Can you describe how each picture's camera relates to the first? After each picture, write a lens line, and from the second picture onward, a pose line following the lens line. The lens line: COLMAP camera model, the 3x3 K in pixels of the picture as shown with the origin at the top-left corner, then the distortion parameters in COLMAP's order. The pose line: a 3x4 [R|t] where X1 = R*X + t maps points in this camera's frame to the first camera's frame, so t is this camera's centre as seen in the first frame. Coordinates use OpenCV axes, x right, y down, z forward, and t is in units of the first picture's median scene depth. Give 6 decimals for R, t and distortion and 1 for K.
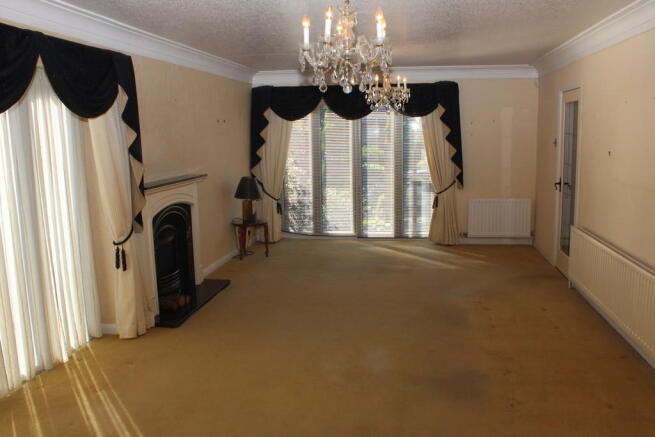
lens RADIAL K [[546.8, 0, 327.5], [0, 546.8, 218.5], [0, 0, 1]] dist [-0.111764, -0.000943]
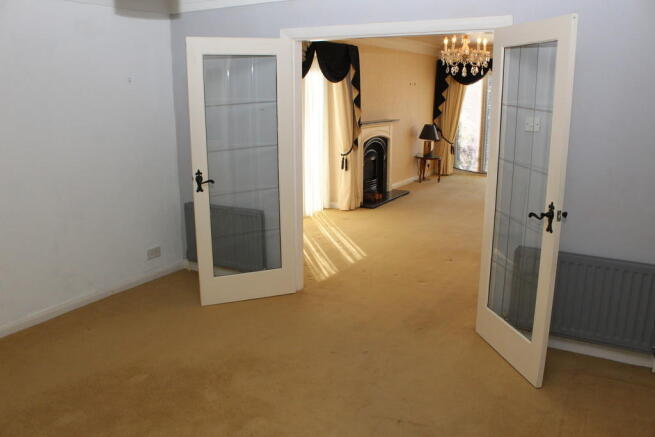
lens RADIAL K [[532.8, 0, 327.5], [0, 532.8, 218.5], [0, 0, 1]] dist [-0.151892, 0.000080]
pose [[0.931575, 0.098000, -0.350092, 0.141194], [-0.069343, 0.993201, 0.093505, 0.071984], [0.356876, -0.062830, 0.932037, -0.487532]]
